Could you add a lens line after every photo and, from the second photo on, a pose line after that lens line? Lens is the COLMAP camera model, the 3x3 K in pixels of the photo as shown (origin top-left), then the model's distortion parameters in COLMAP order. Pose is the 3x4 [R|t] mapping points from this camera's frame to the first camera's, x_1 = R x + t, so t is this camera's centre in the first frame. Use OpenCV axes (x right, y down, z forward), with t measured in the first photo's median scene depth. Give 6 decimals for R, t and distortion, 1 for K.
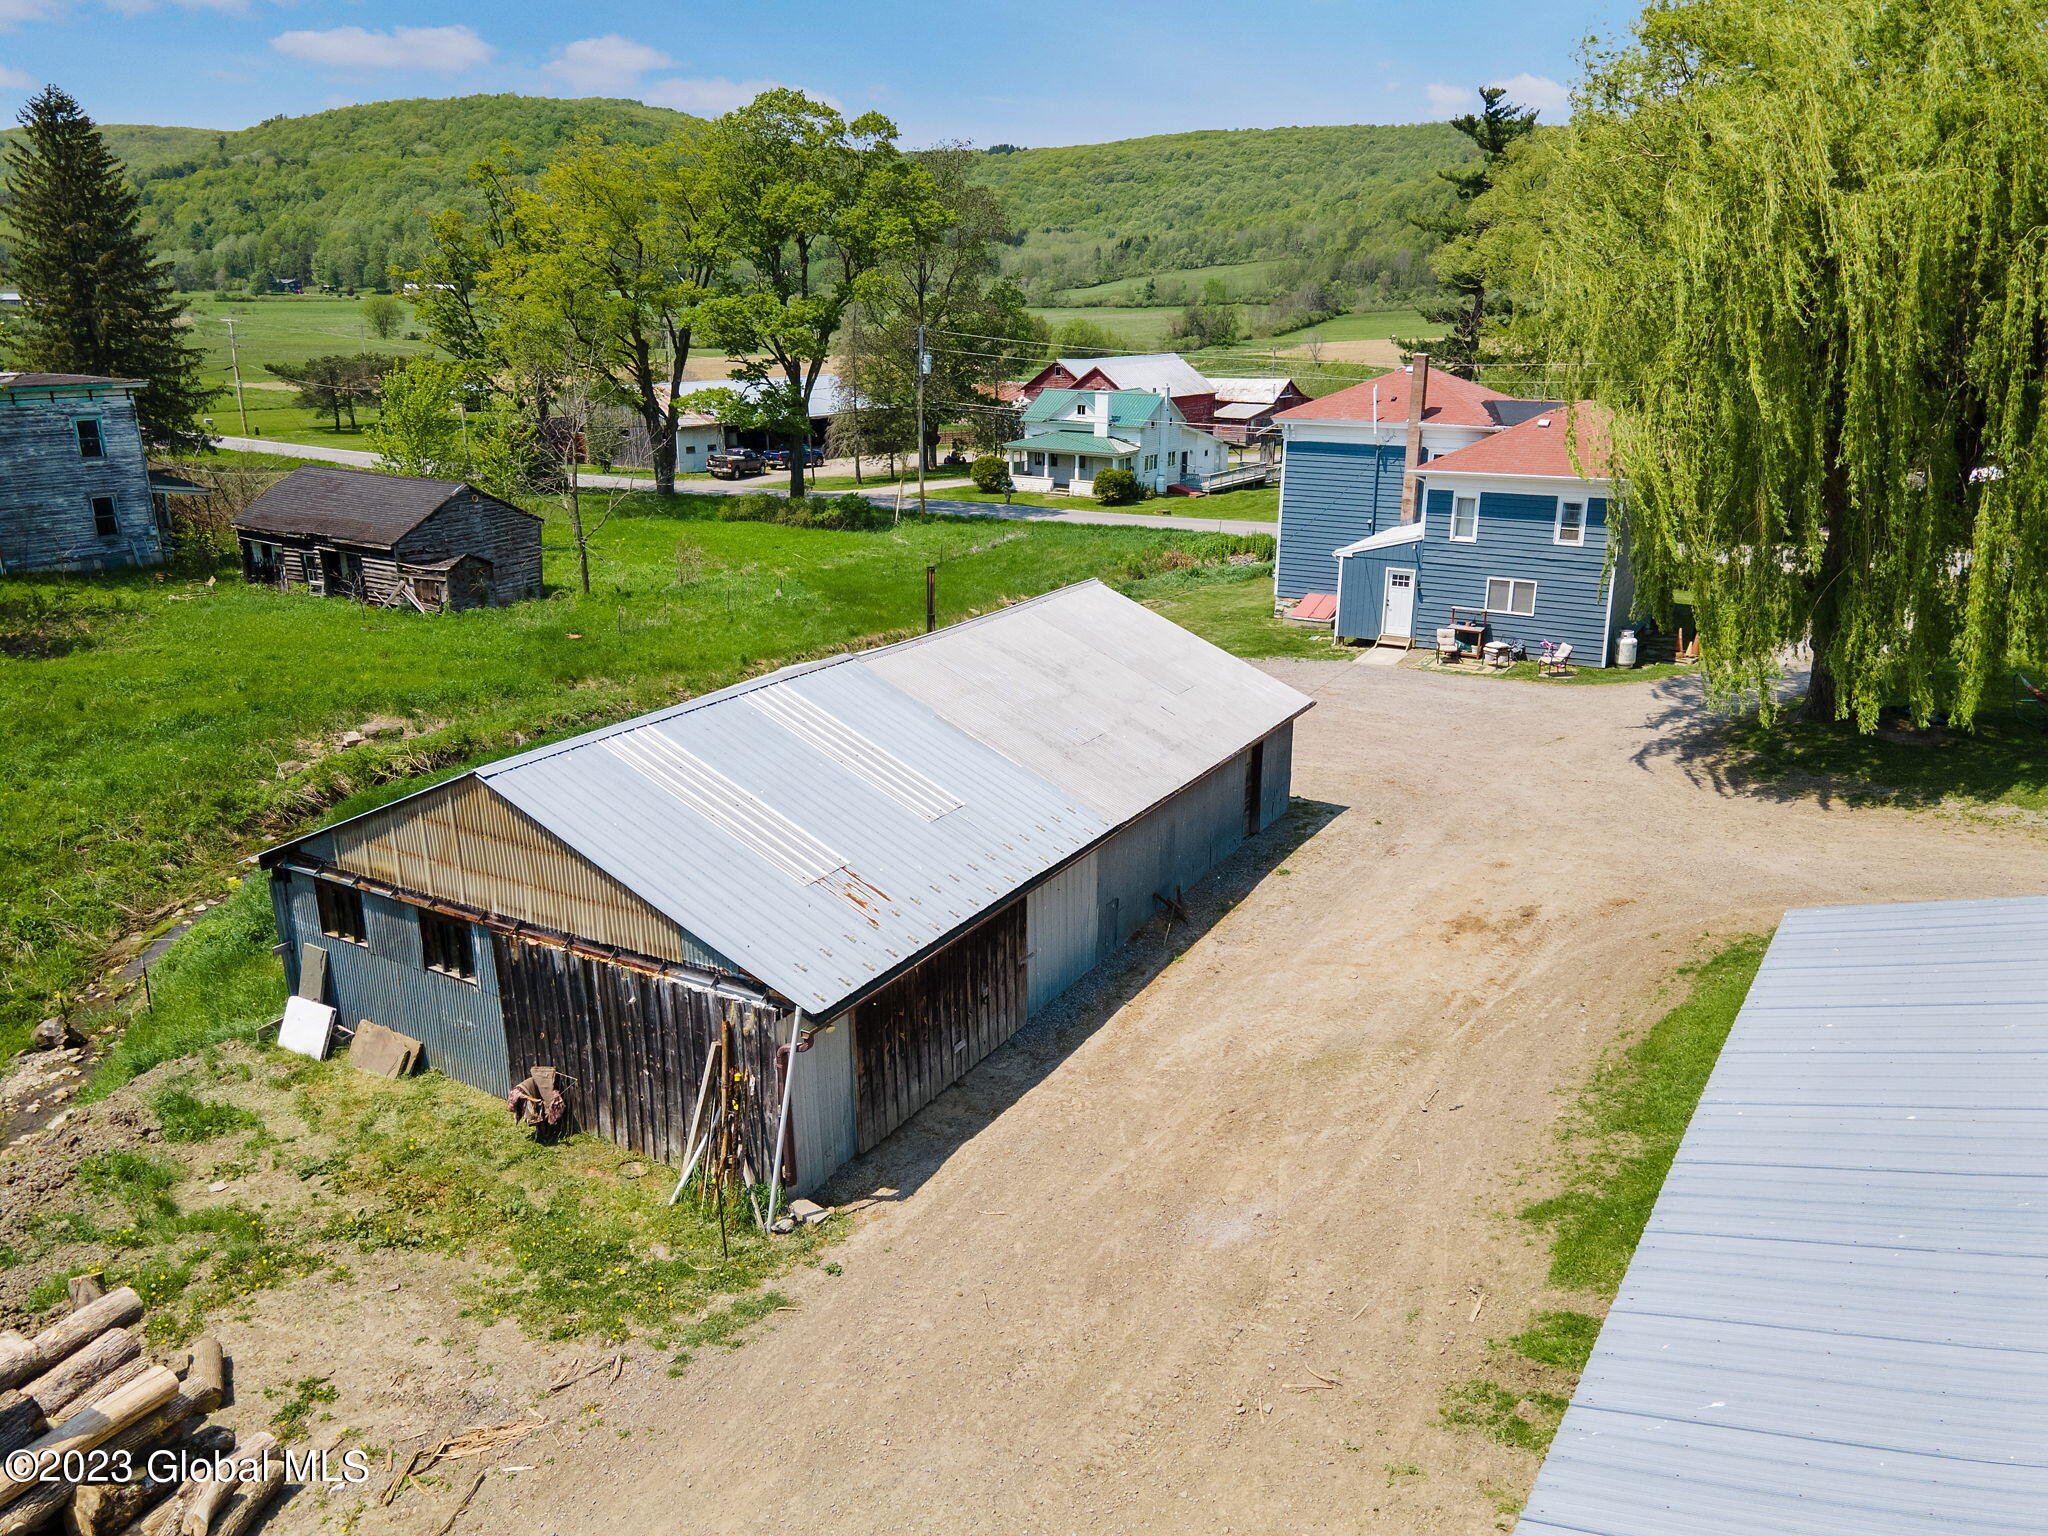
lens RADIAL K [[1530.0, 0, 1038.2], [0, 1530.0, 750.7], [0, 0, 1]] dist [0.026870, 0.019481]
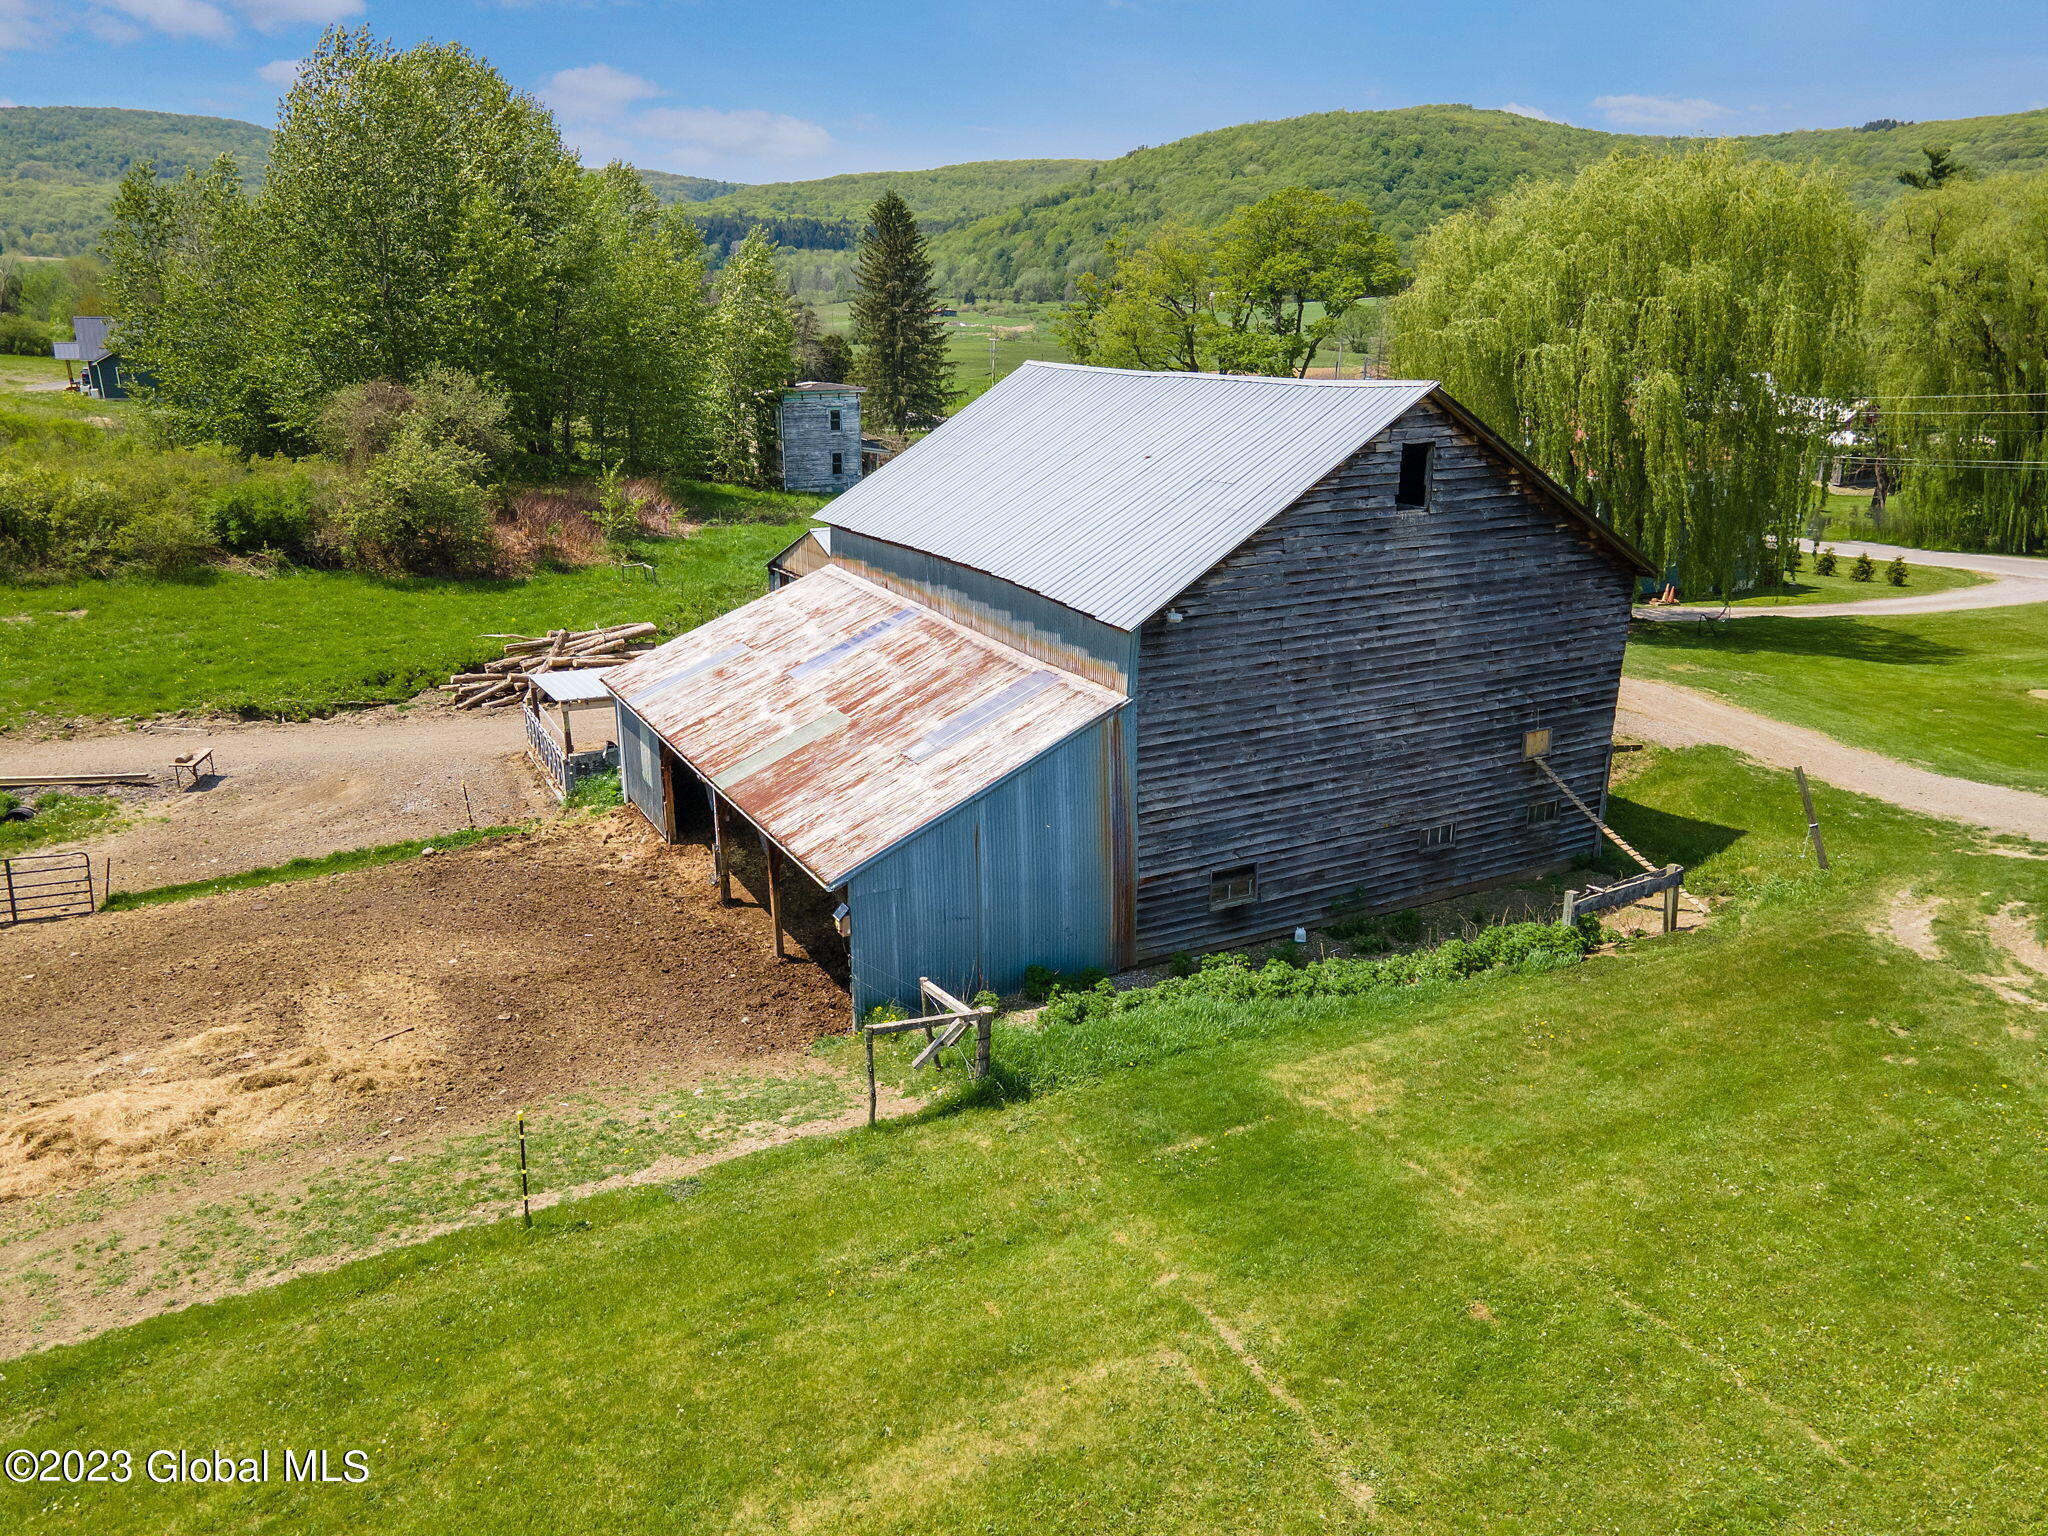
lens RADIAL K [[1530.0, 0, 1027.7], [0, 1530.0, 774.7], [0, 0, 1]] dist [0.026870, 0.019481]
pose [[0.872201, 0.144466, -0.467328, 0.300457], [-0.137307, 0.989288, 0.049557, 0.056189], [0.469482, 0.020944, 0.882694, -0.293677]]
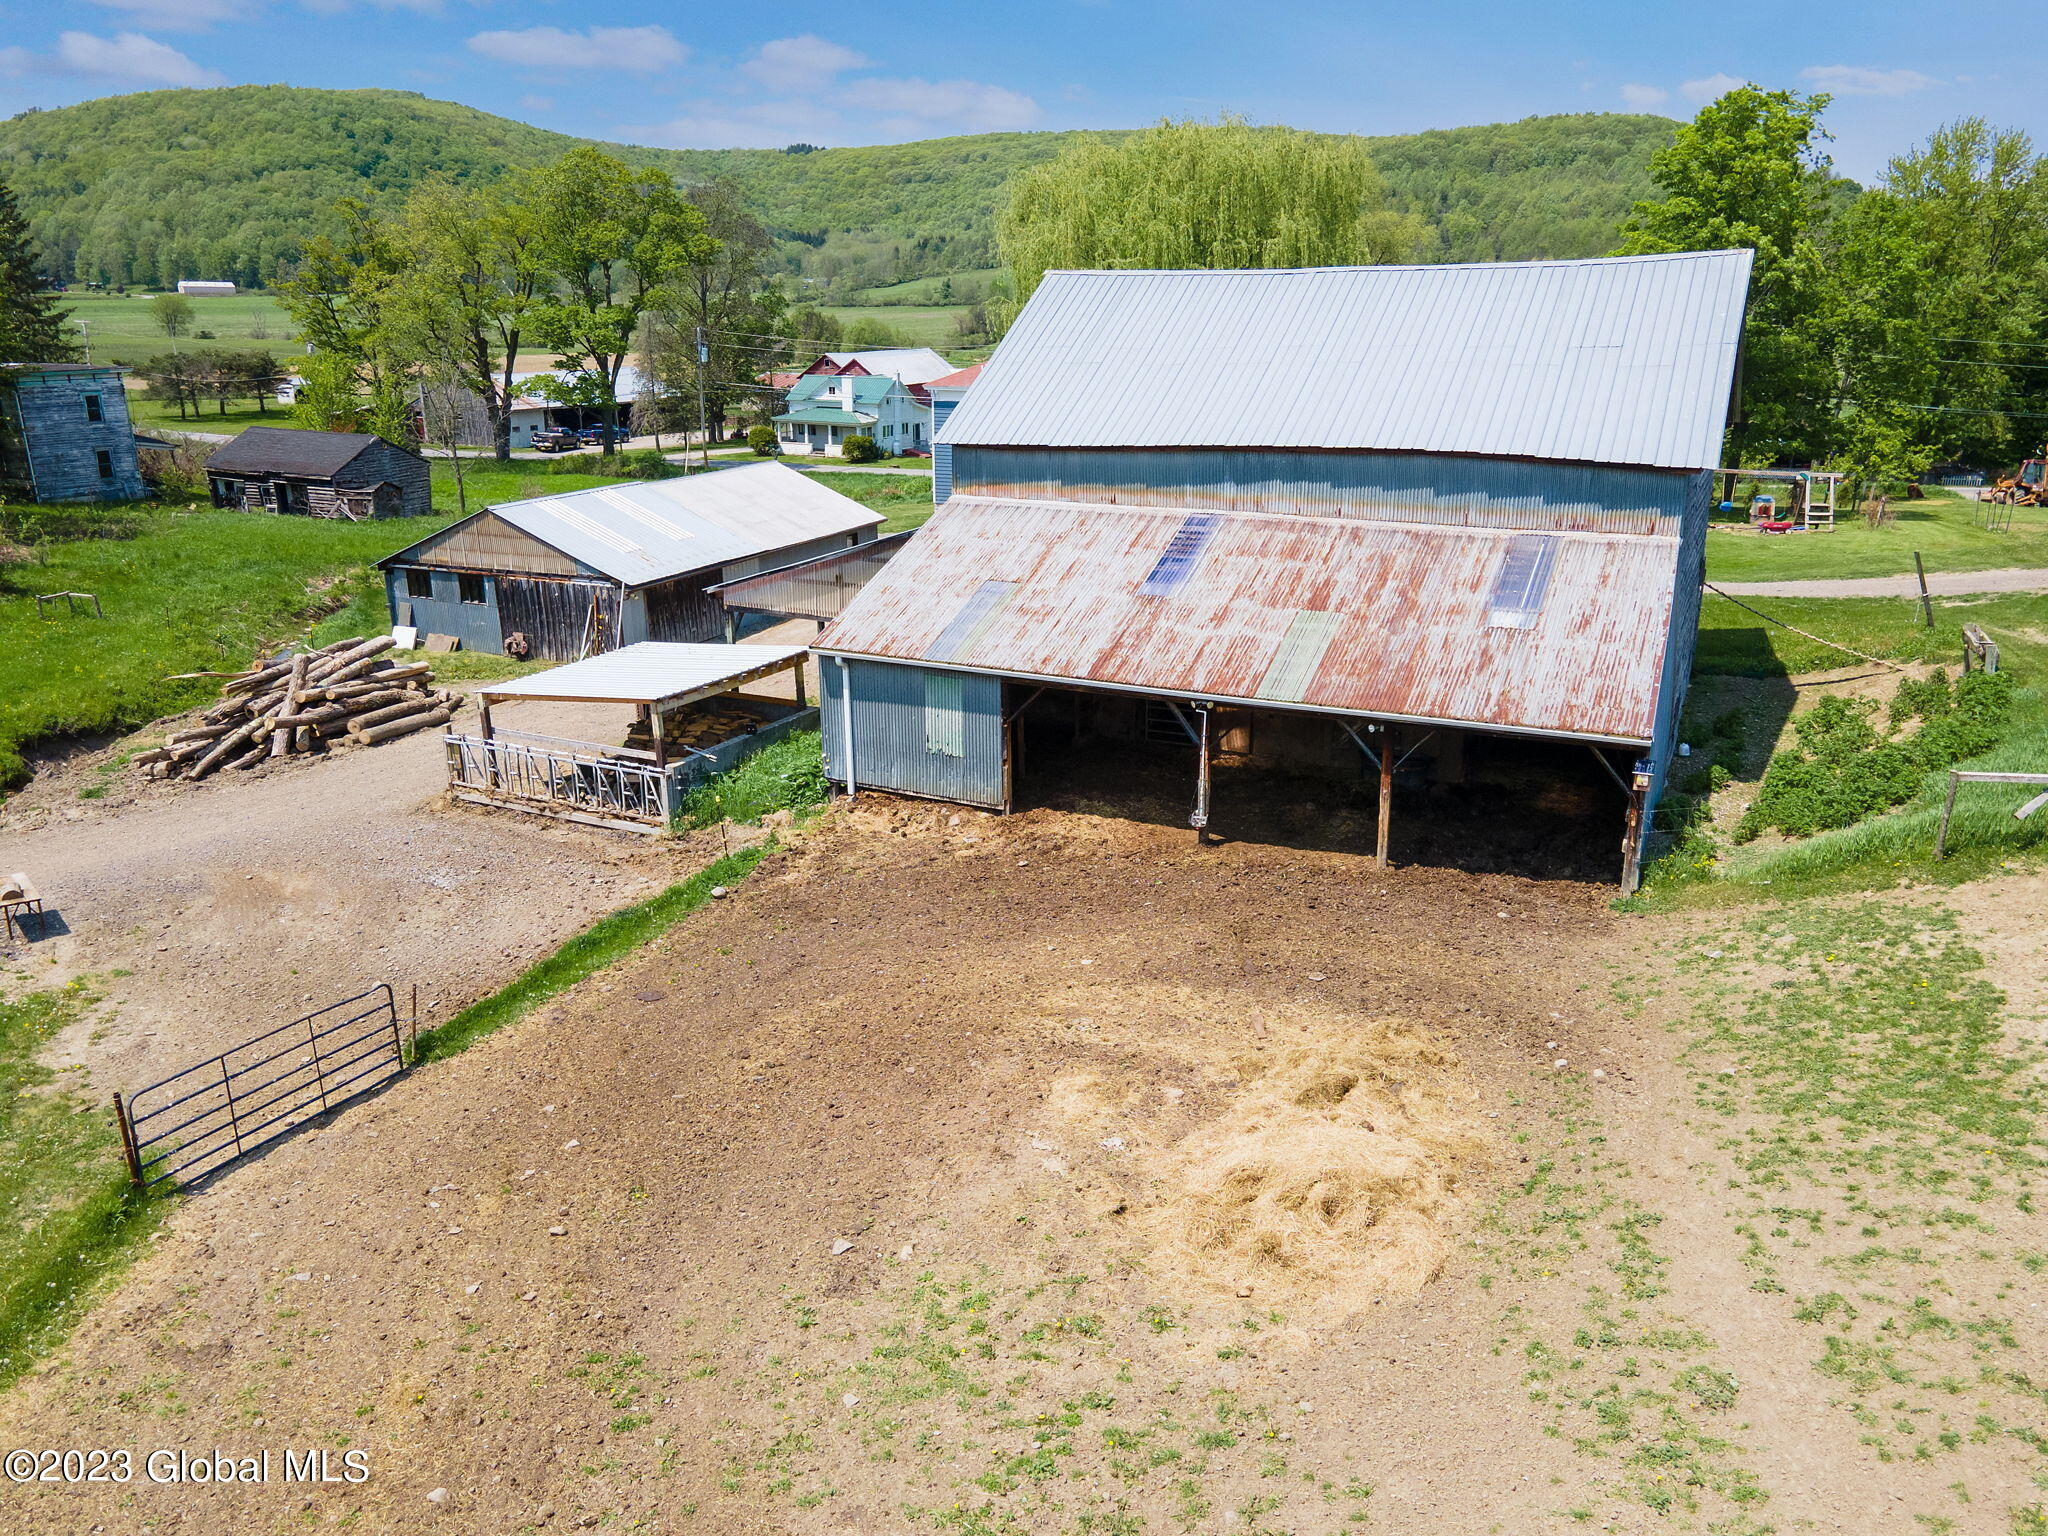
lens RADIAL K [[1530.0, 0, 1063.9], [0, 1530.0, 763.5], [0, 0, 1]] dist [0.026870, 0.019481]
pose [[0.991105, -0.041208, 0.126539, 0.046325], [0.040037, 0.999129, 0.011784, 0.086631], [-0.126914, -0.006613, 0.991892, -0.320250]]
